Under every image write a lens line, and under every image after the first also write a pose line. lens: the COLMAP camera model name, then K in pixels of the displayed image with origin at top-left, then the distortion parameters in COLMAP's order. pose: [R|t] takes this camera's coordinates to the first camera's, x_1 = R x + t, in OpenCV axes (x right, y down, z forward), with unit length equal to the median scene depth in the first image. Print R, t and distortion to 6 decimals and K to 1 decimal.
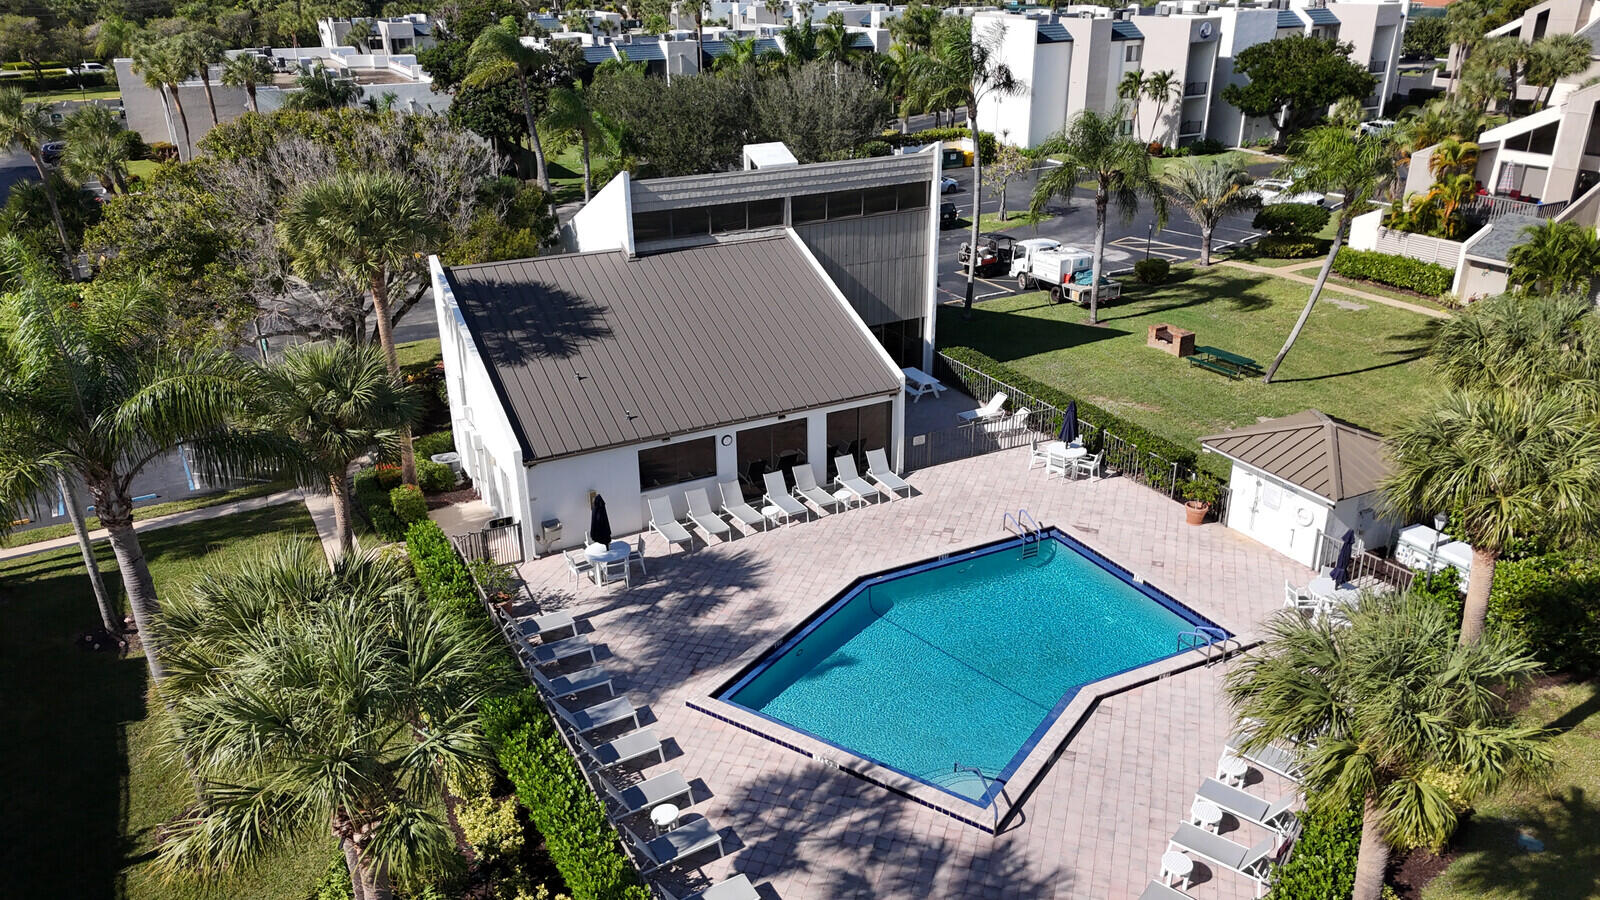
lens RADIAL K [[1252.8, 0, 800.0], [0, 1252.8, 450.0], [0, 0, 1]] dist [0.039151, -0.001500]
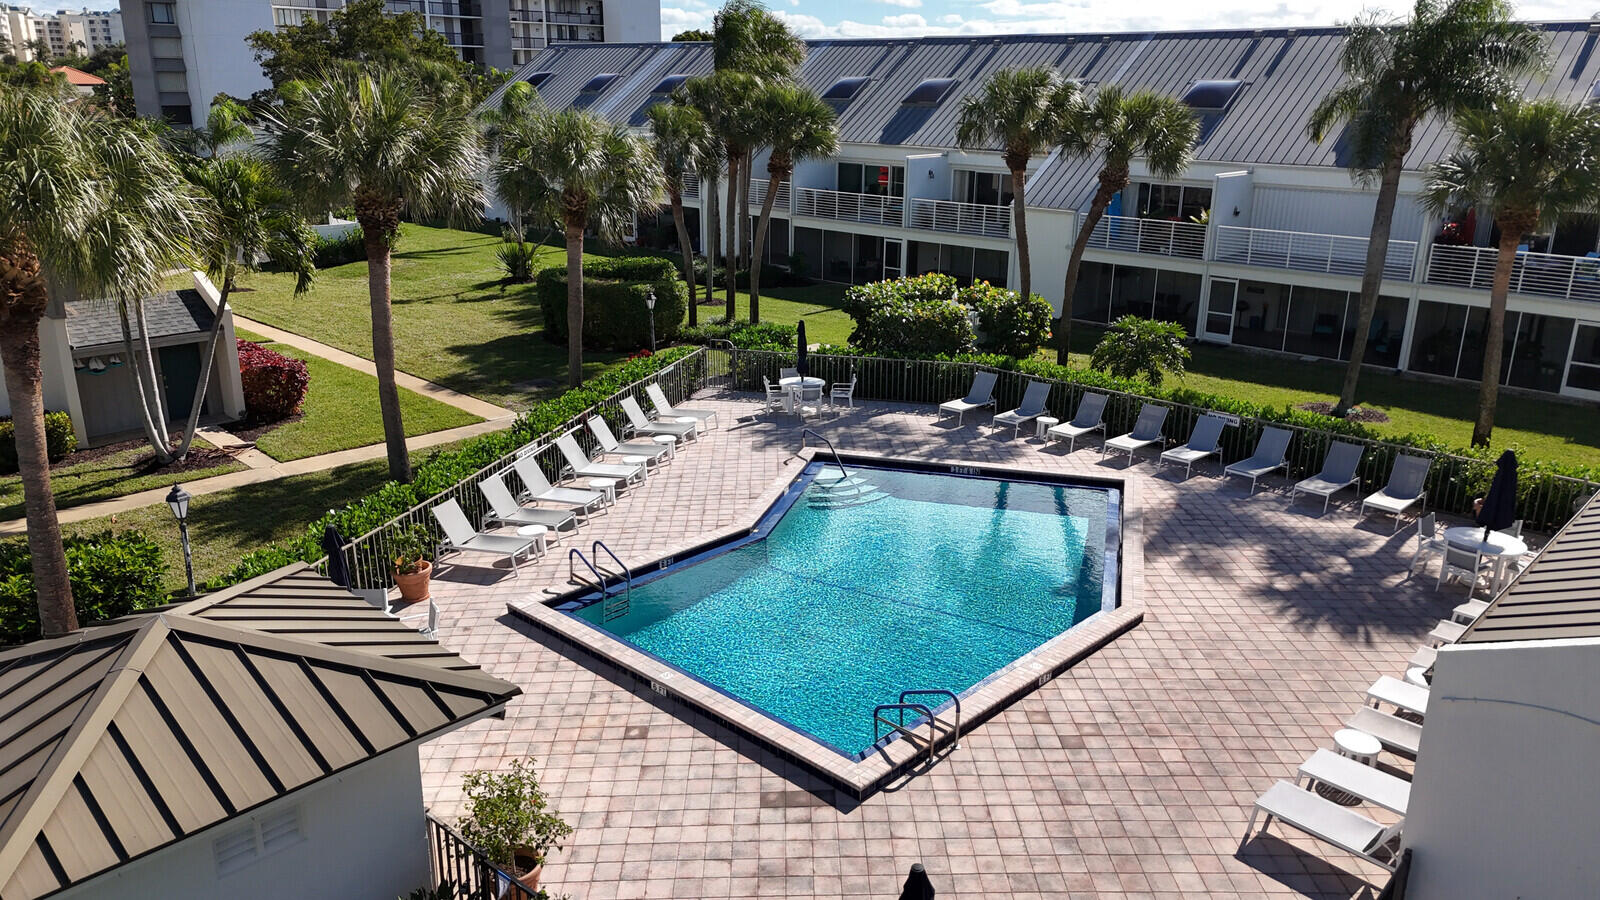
lens RADIAL K [[1173.2, 0, 800.0], [0, 1173.2, 450.0], [0, 0, 1]] dist [0.075566, -0.062093]
pose [[-0.947853, 0.096353, -0.303794, 0.379323], [-0.124126, 0.766335, 0.630336, -0.313190], [0.293543, 0.635174, -0.714413, 1.362298]]
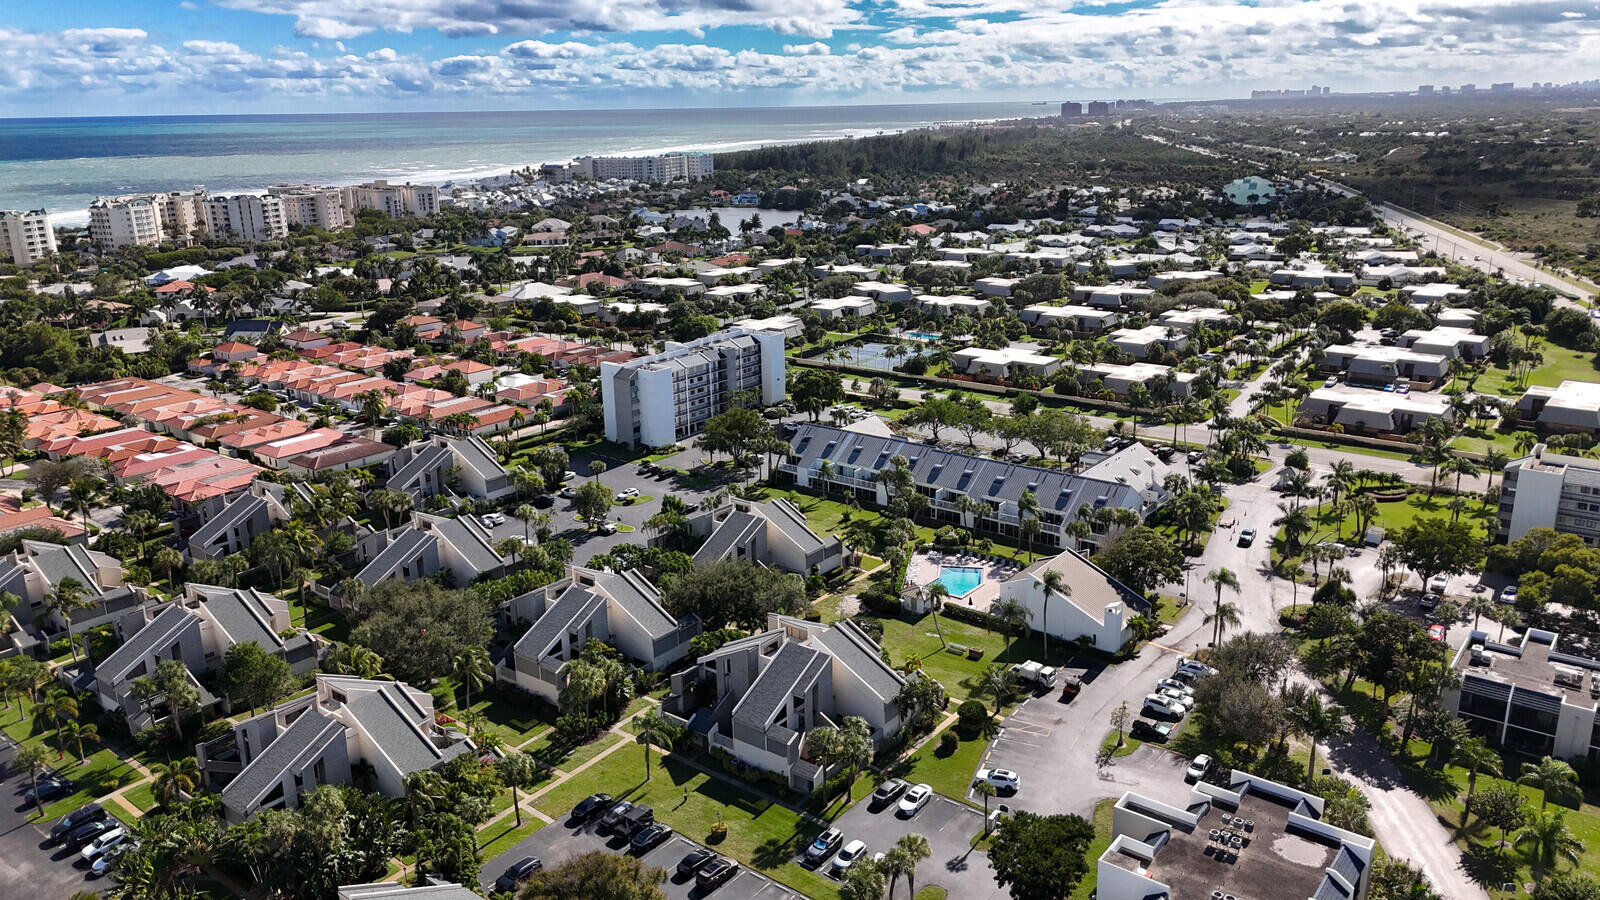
lens RADIAL K [[1173.2, 0, 800.0], [0, 1173.2, 450.0], [0, 0, 1]] dist [0.075566, -0.062093]
pose [[-0.913574, 0.138832, -0.382241, 3.076851], [-0.132728, 0.786662, 0.602947, -3.893898], [0.384403, 0.601571, -0.700248, 4.443170]]
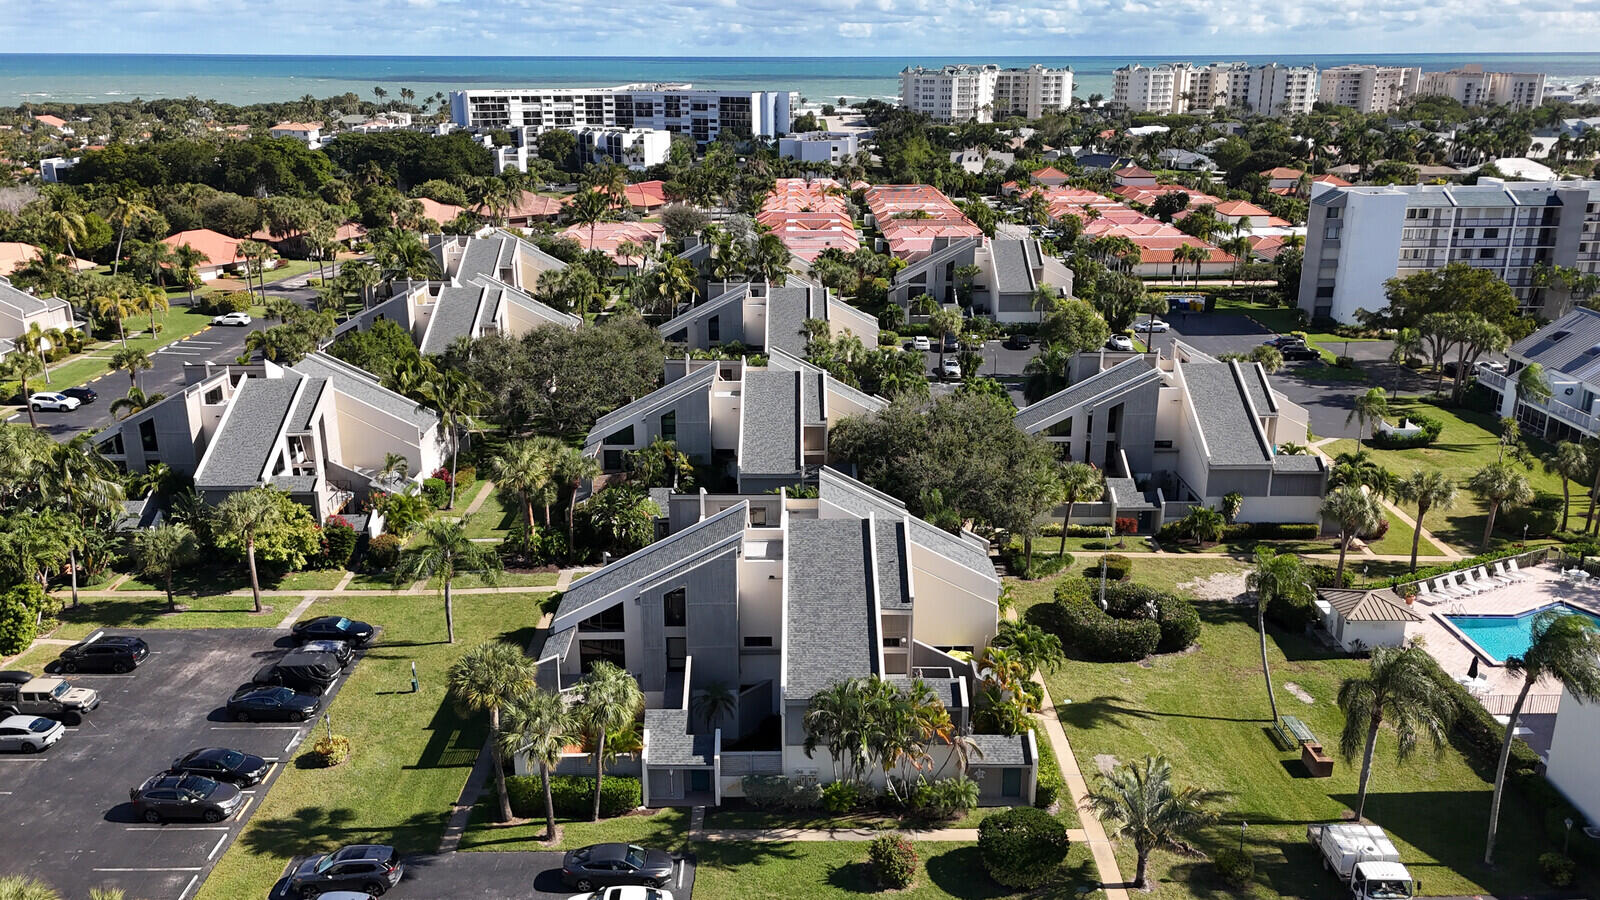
lens RADIAL K [[1252.8, 0, 800.0], [0, 1252.8, 450.0], [0, 0, 1]] dist [0.039151, -0.001500]
pose [[-0.884969, -0.132219, 0.446484, 0.378213], [0.187039, 0.777156, 0.600870, -2.007063], [-0.426435, 0.615262, -0.663028, 3.102416]]
